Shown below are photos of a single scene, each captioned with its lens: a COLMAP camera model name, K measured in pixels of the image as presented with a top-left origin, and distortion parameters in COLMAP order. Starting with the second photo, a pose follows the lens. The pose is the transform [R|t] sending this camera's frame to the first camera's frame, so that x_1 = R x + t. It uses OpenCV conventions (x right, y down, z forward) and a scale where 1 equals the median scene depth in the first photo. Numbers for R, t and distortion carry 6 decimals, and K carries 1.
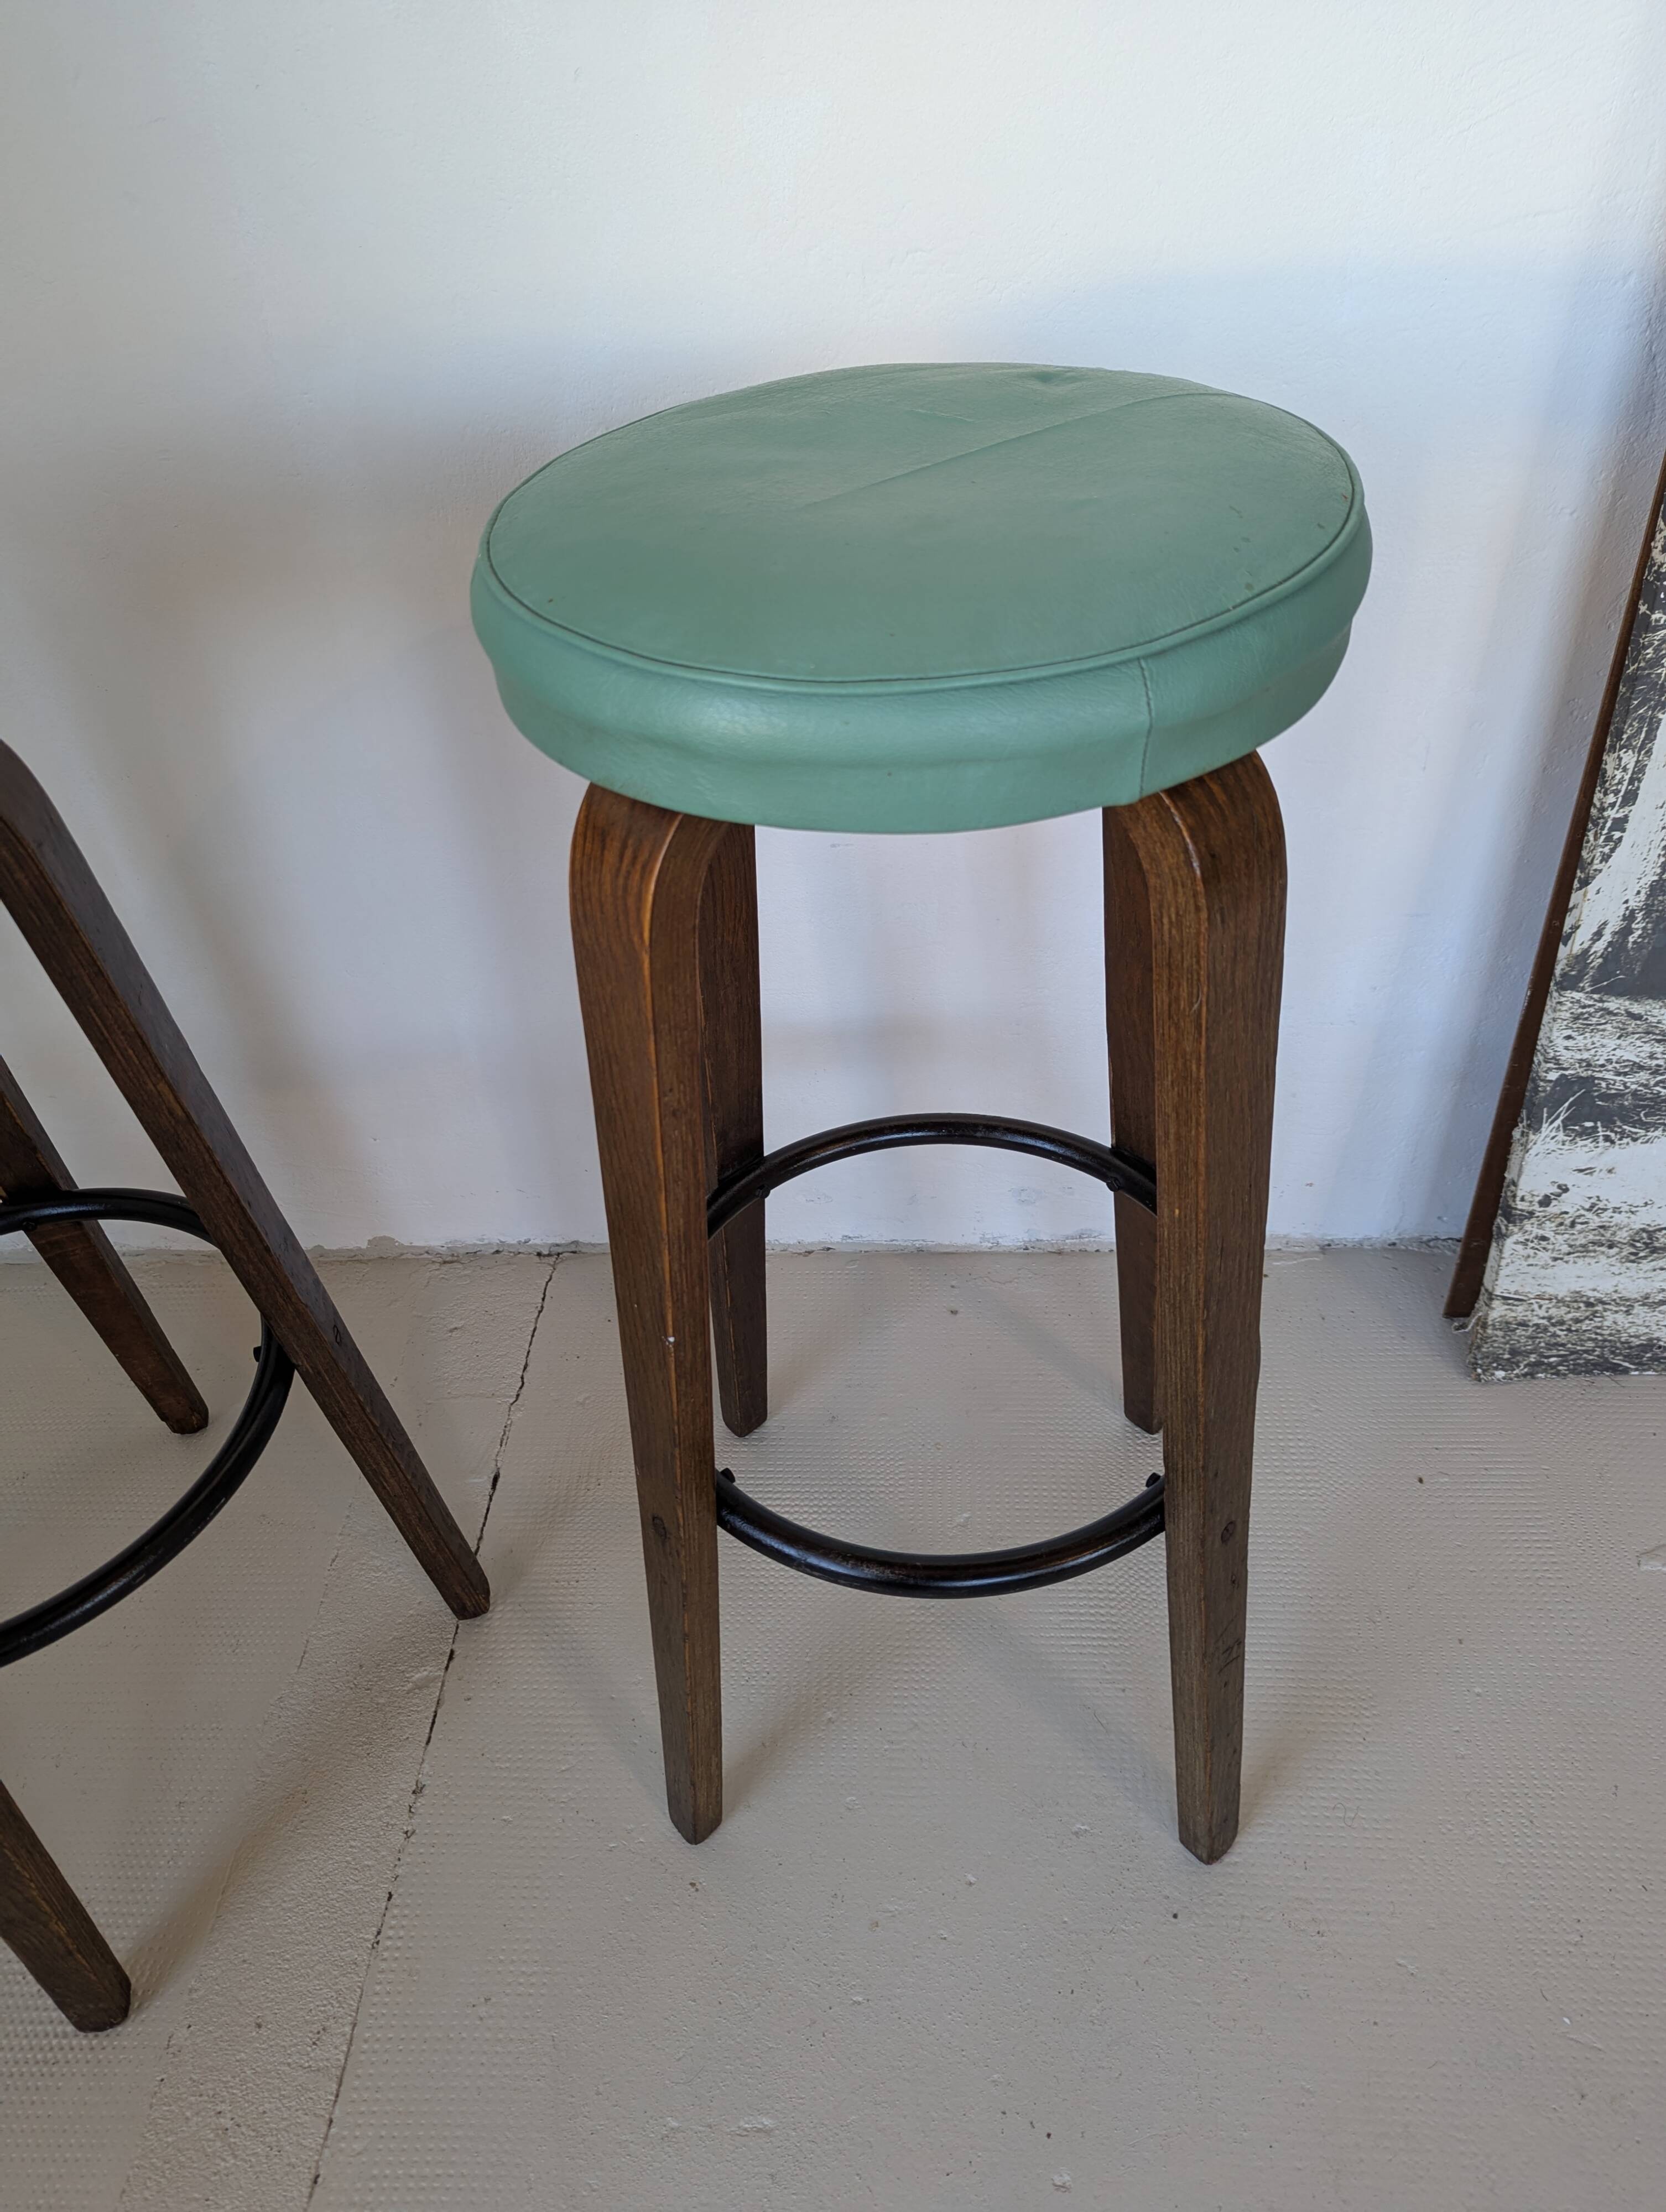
lens RADIAL K [[1556.8, 0, 821.5], [0, 1556.8, 1104.2], [0, 0, 1]] dist [0.055678, -0.043905]
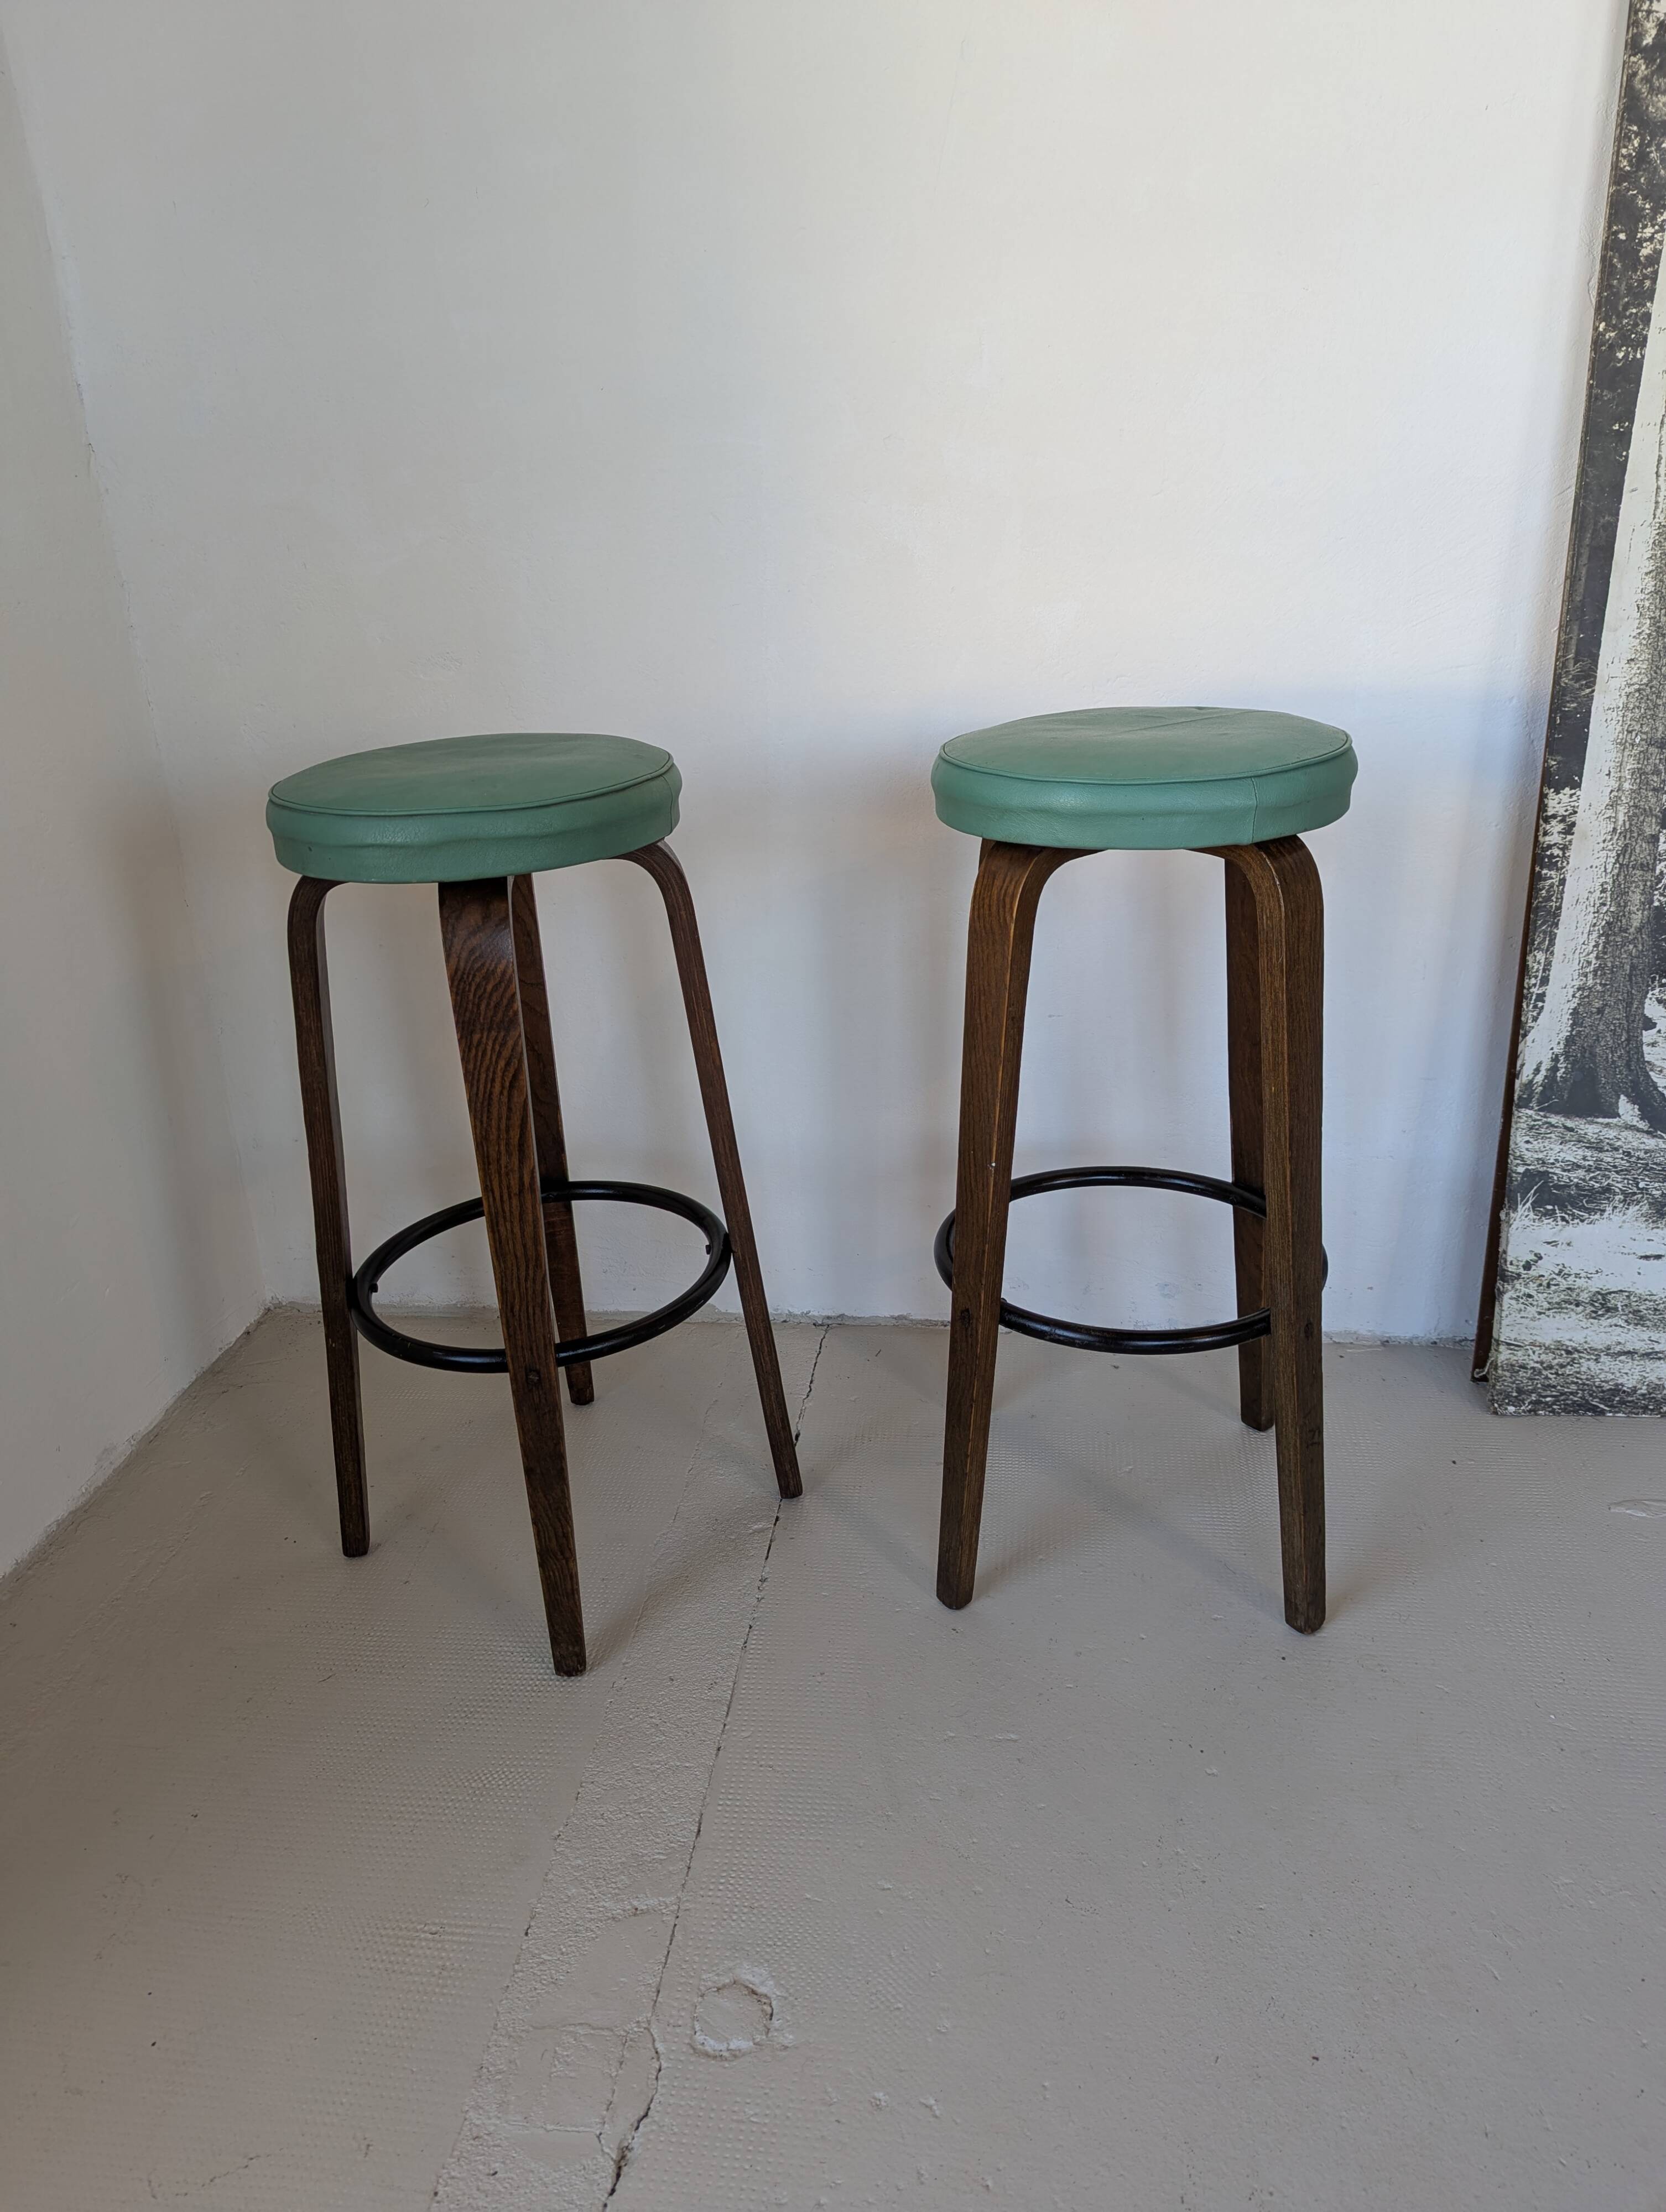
lens RADIAL K [[1556.8, 0, 821.5], [0, 1556.8, 1104.2], [0, 0, 1]] dist [0.055678, -0.043905]
pose [[0.996735, 0.049034, -0.064146, -0.125571], [-0.066352, 0.950125, -0.304729, 0.444790], [0.046005, 0.307990, 0.950277, -0.526977]]
